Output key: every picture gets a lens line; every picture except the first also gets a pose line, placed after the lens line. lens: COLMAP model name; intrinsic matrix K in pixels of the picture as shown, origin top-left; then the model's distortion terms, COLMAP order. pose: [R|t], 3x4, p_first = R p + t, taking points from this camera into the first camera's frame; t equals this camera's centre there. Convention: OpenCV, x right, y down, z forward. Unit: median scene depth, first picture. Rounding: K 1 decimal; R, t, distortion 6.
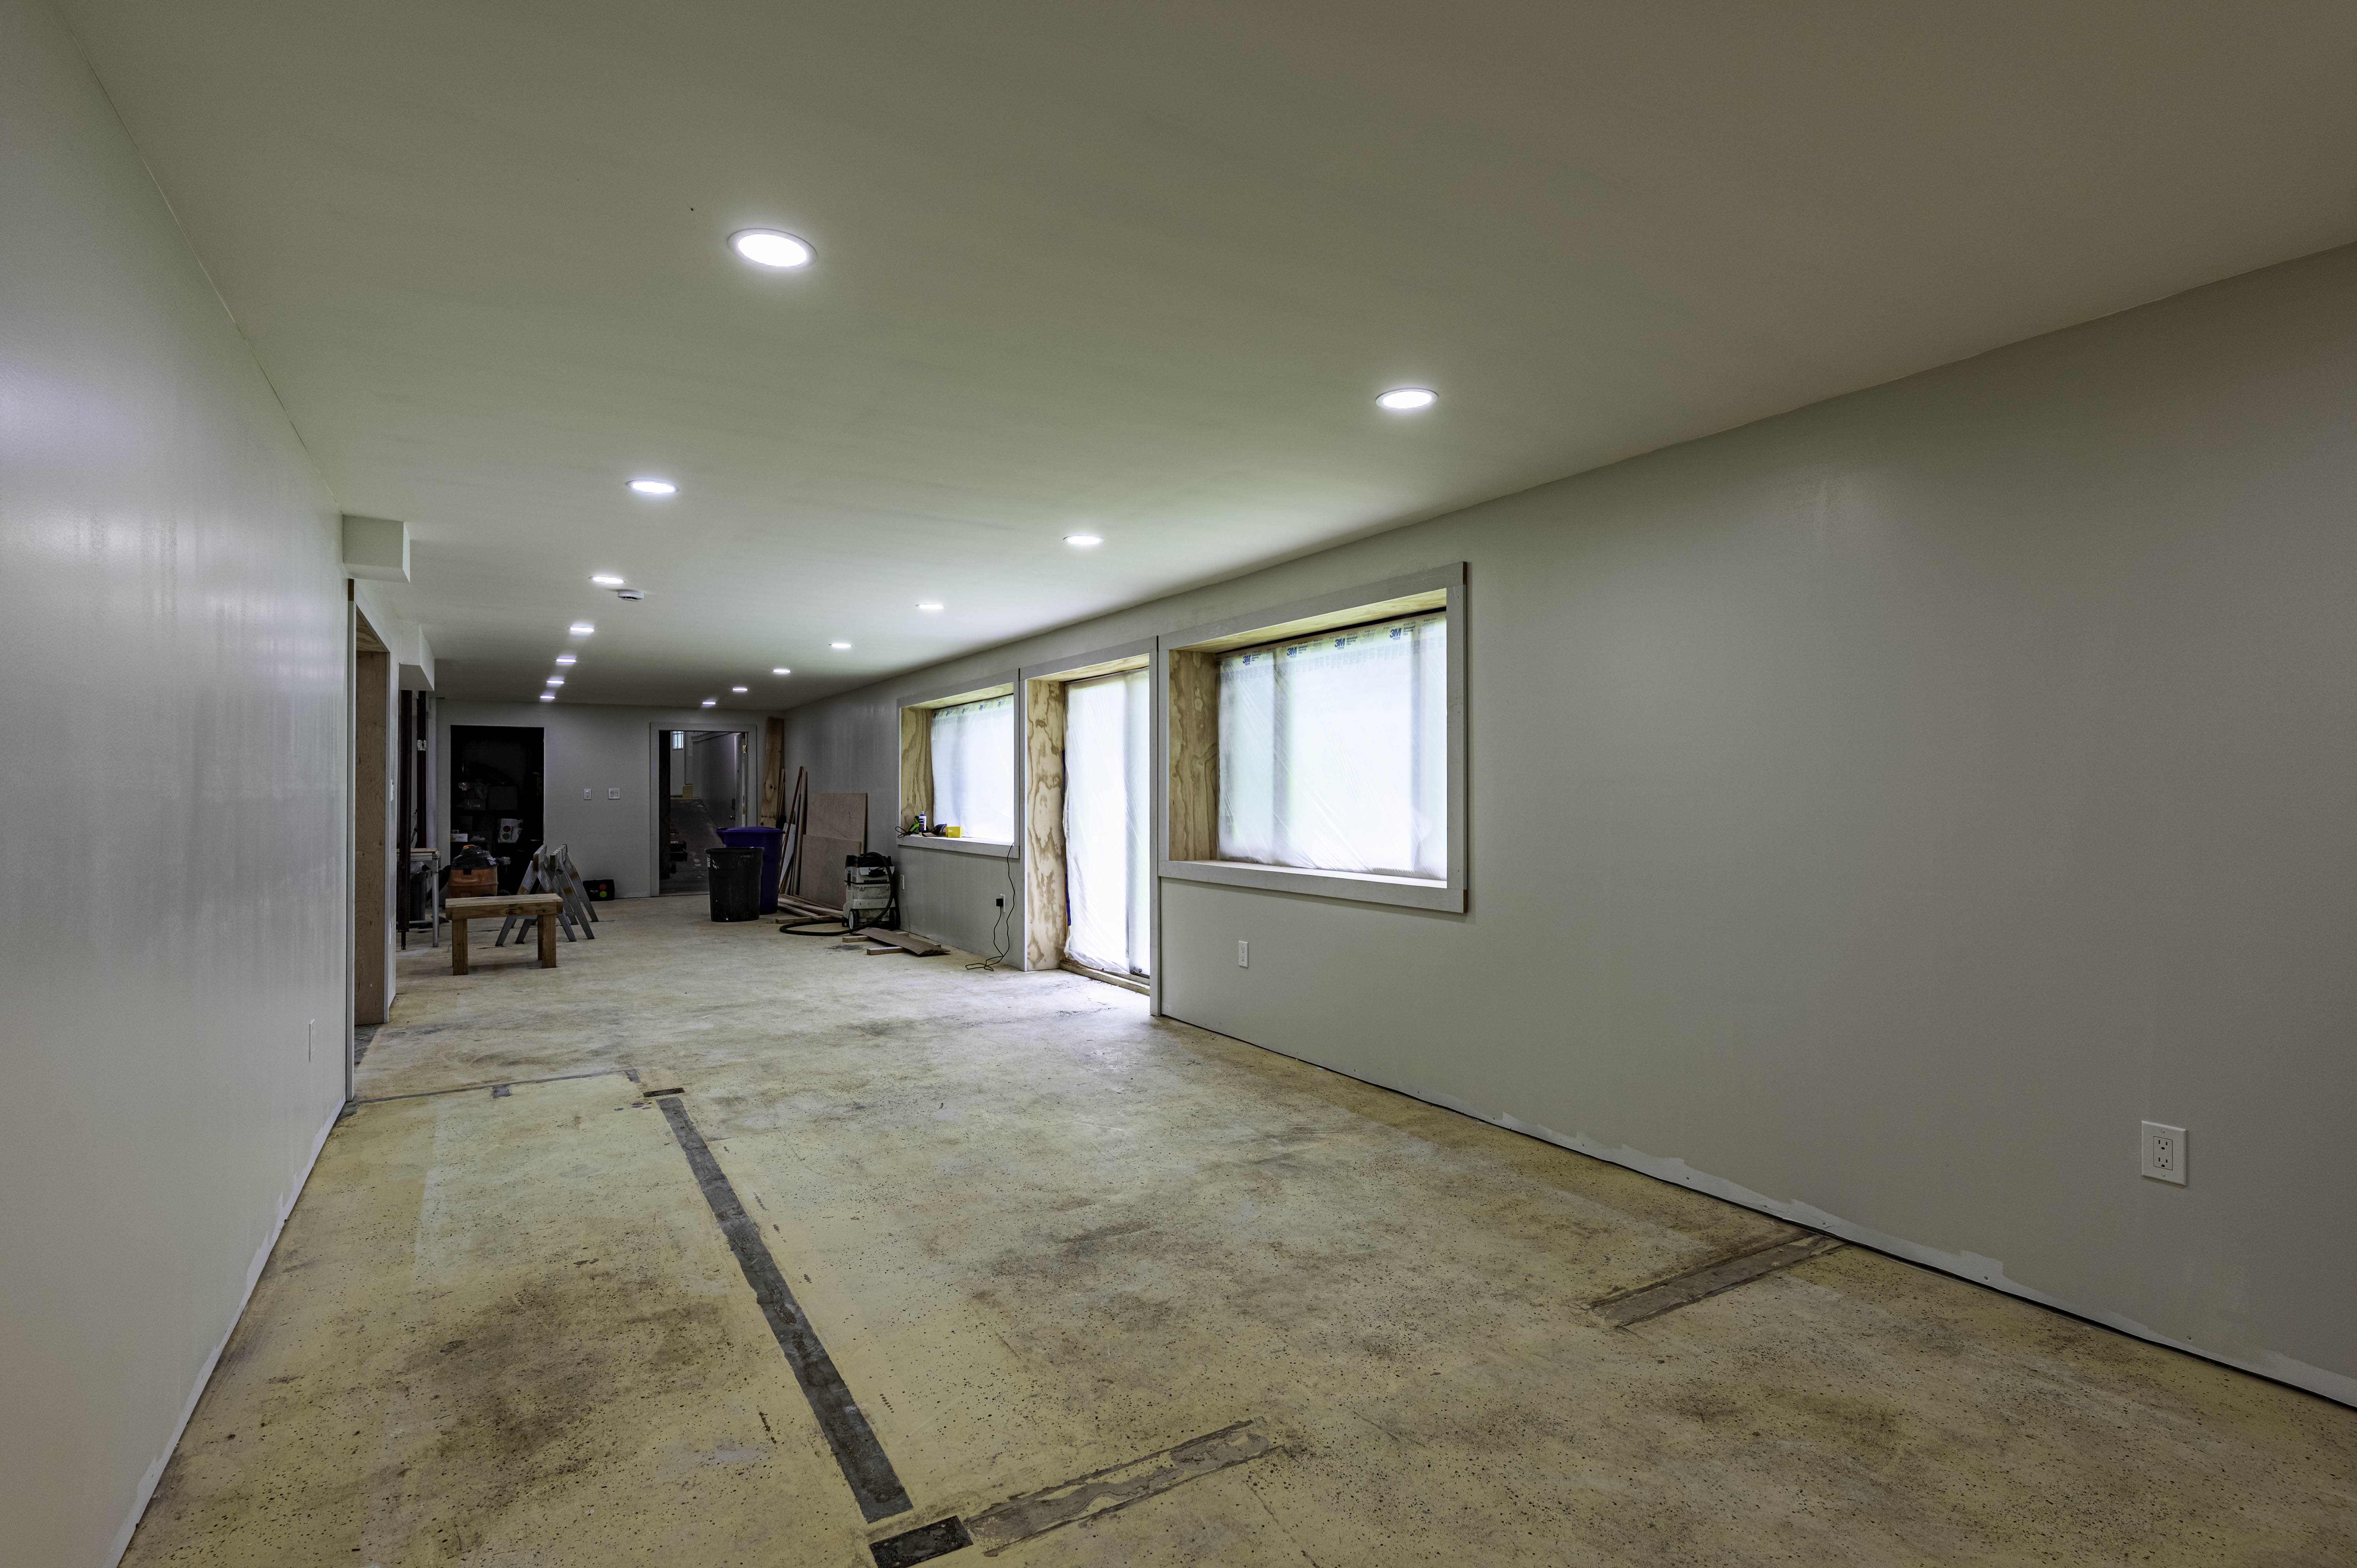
lens RADIAL K [[1153.3, 0, 1184.7], [0, 1153.3, 789.3], [0, 0, 1]] dist [-0.000124, -0.000680]
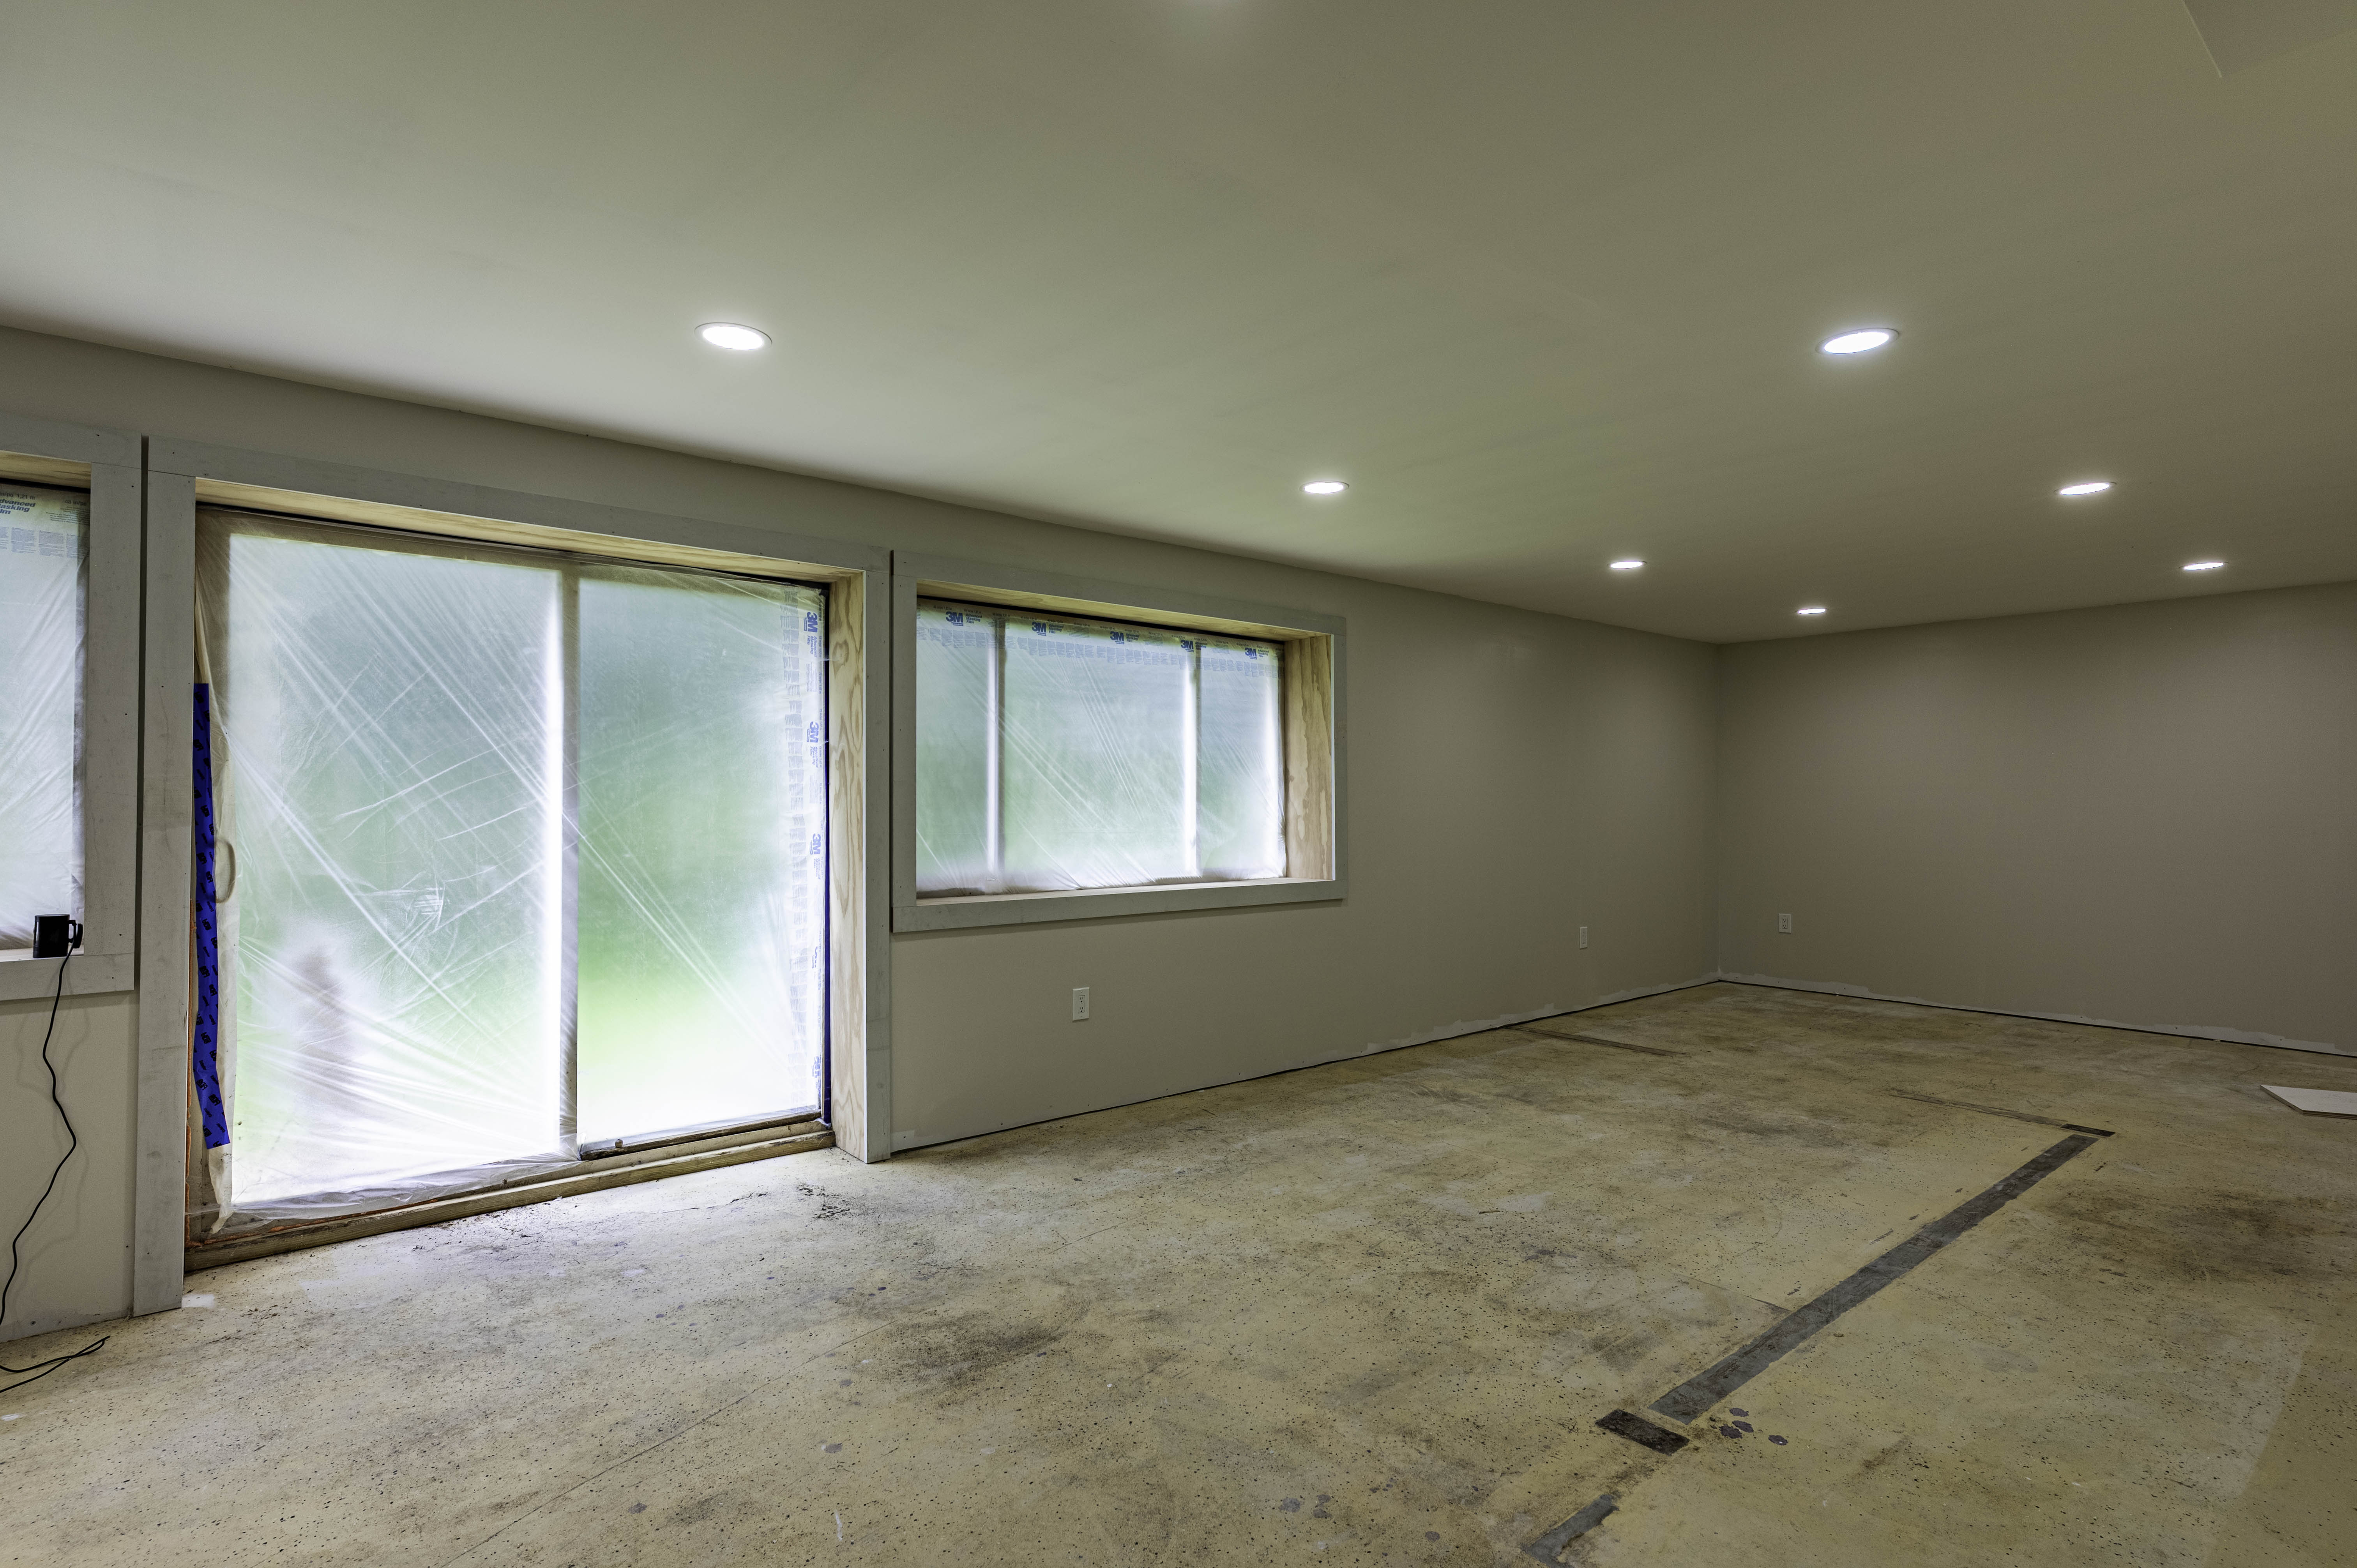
lens RADIAL K [[1153.3, 0, 1184.7], [0, 1153.3, 789.3], [0, 0, 1]] dist [-0.000124, -0.000680]
pose [[-0.156610, 0.012061, 0.987587, -1.134392], [-0.005815, 0.999897, -0.013134, 0.007229], [-0.987643, -0.007800, -0.156524, 1.601496]]
